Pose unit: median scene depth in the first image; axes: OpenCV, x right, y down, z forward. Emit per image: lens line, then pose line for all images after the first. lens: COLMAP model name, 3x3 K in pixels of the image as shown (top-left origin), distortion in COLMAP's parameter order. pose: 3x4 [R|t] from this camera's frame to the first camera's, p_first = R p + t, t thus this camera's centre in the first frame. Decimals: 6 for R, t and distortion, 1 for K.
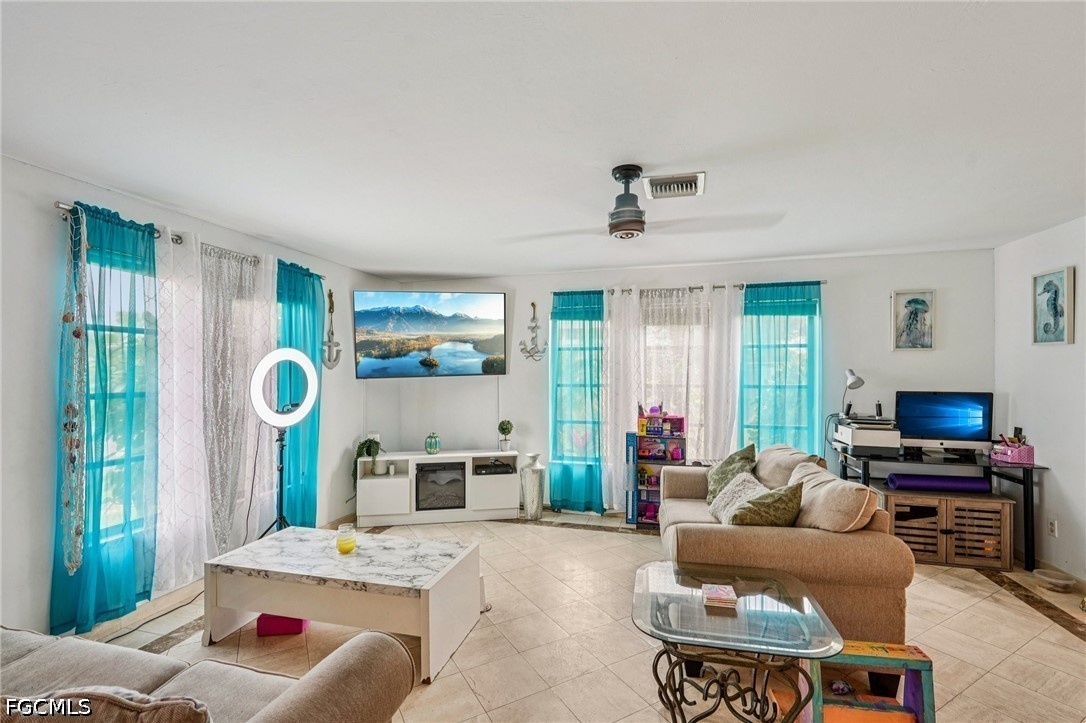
lens RADIAL K [[479.8, 0, 541.2], [0, 479.8, 369.5], [0, 0, 1]] dist [-0.013977, 0.007906]
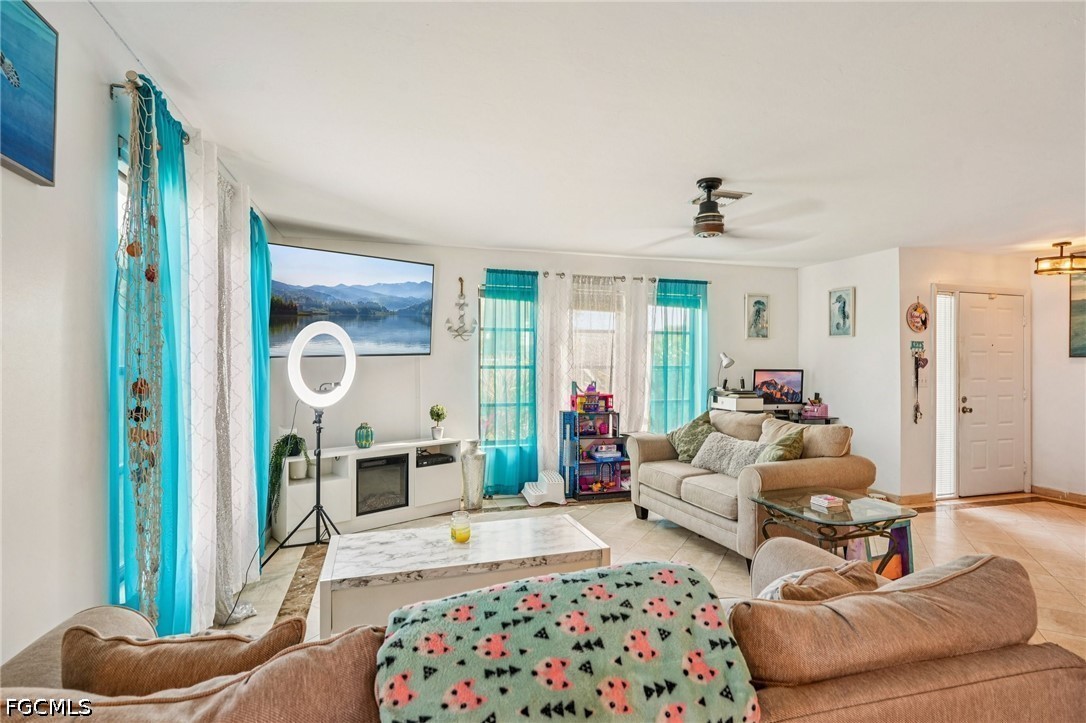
lens RADIAL K [[547.2, 0, 541.5], [0, 547.2, 361.9], [0, 0, 1]] dist [-0.000320, 0.005291]
pose [[0.843859, 0.004049, 0.536550, -0.556063], [-0.006759, 0.999972, 0.003085, 0.023612], [-0.536523, -0.006230, 0.843863, 0.028886]]
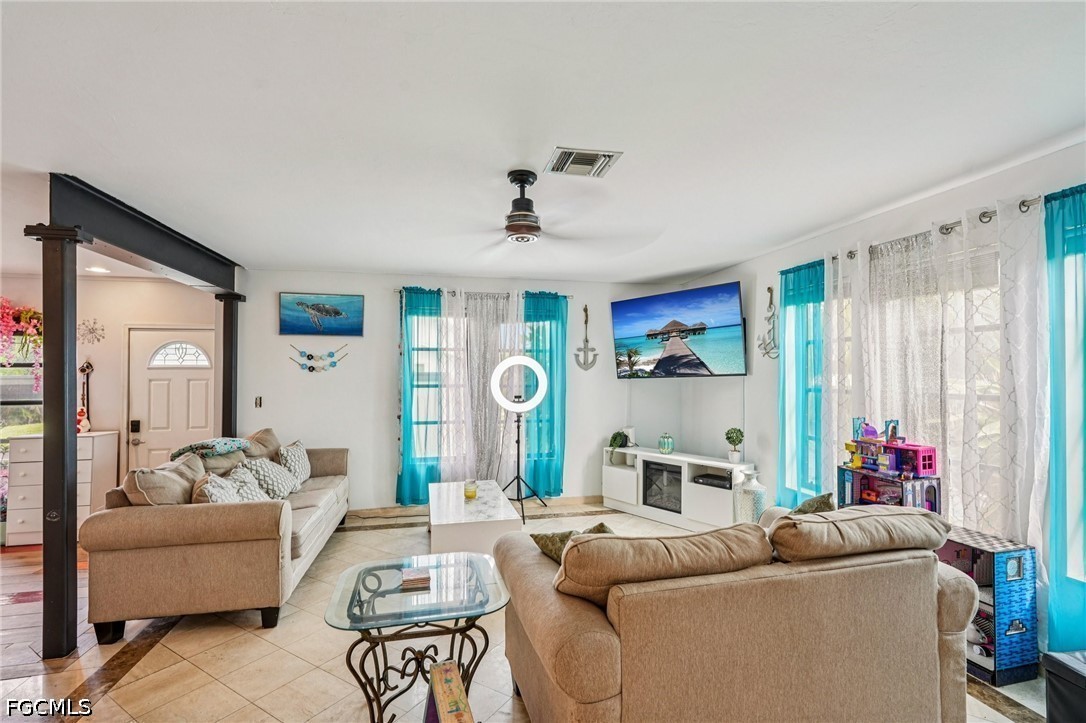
lens RADIAL K [[508.5, 0, 539.2], [0, 508.5, 368.8], [0, 0, 1]] dist [-0.002495, 0.002904]
pose [[0.468624, -0.006474, -0.883374, 0.687578], [0.006771, 0.999970, -0.003736, -0.000545], [0.883372, -0.004231, 0.468654, 0.309083]]
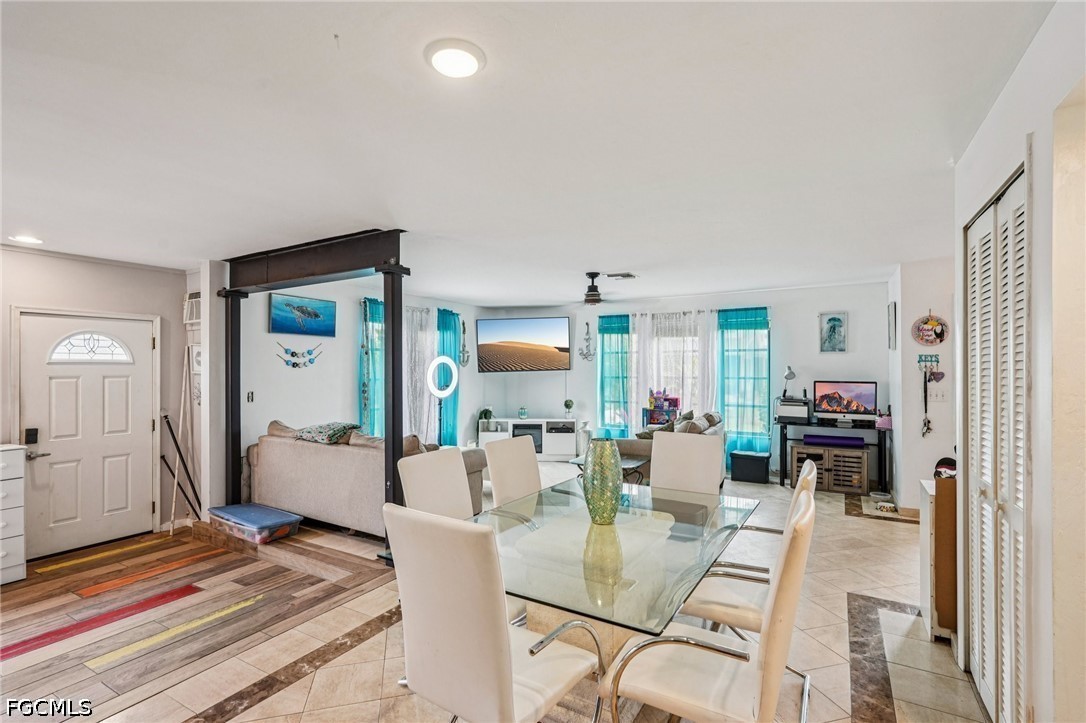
lens RADIAL K [[508.5, 0, 540.7], [0, 508.5, 366.5], [0, 0, 1]] dist [-0.002495, 0.002904]
pose [[0.965328, -0.002521, -0.261029, 0.322444], [0.003221, 0.999992, 0.002254, -0.005531], [0.261021, -0.003017, 0.965328, -0.736778]]
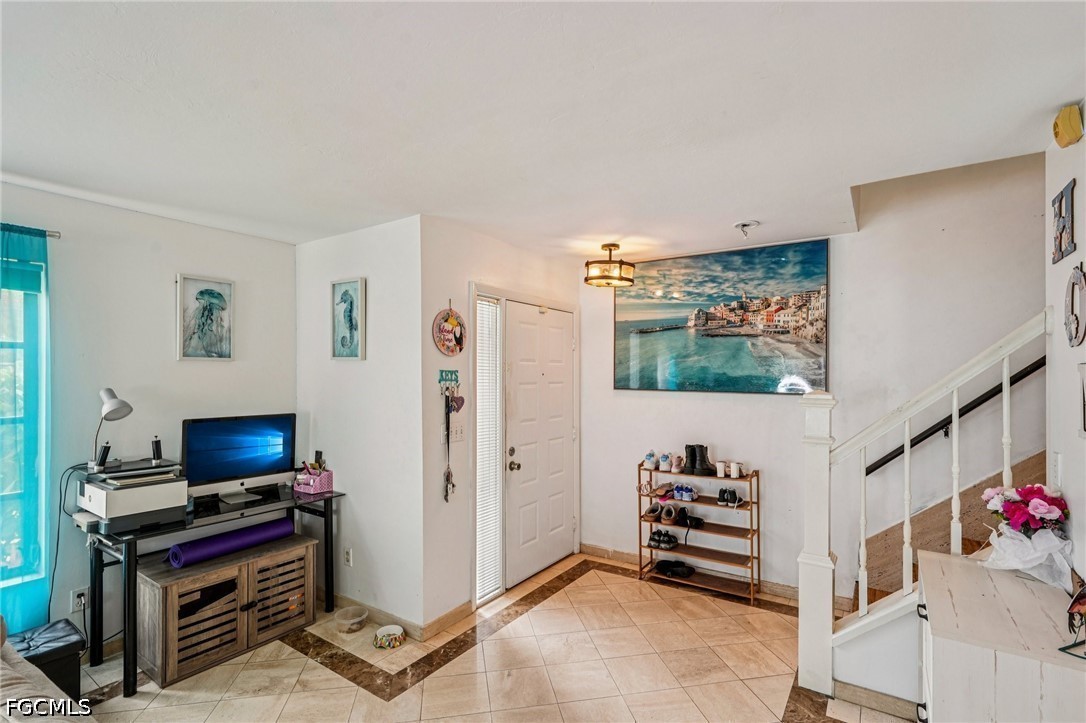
lens RADIAL K [[508.5, 0, 546.0], [0, 508.5, 377.1], [0, 0, 1]] dist [-0.002495, 0.002904]
pose [[0.326676, -0.006905, 0.945111, 0.217161], [-0.006517, 0.999933, 0.009558, -0.025237], [-0.945114, -0.009282, 0.326609, 0.259657]]
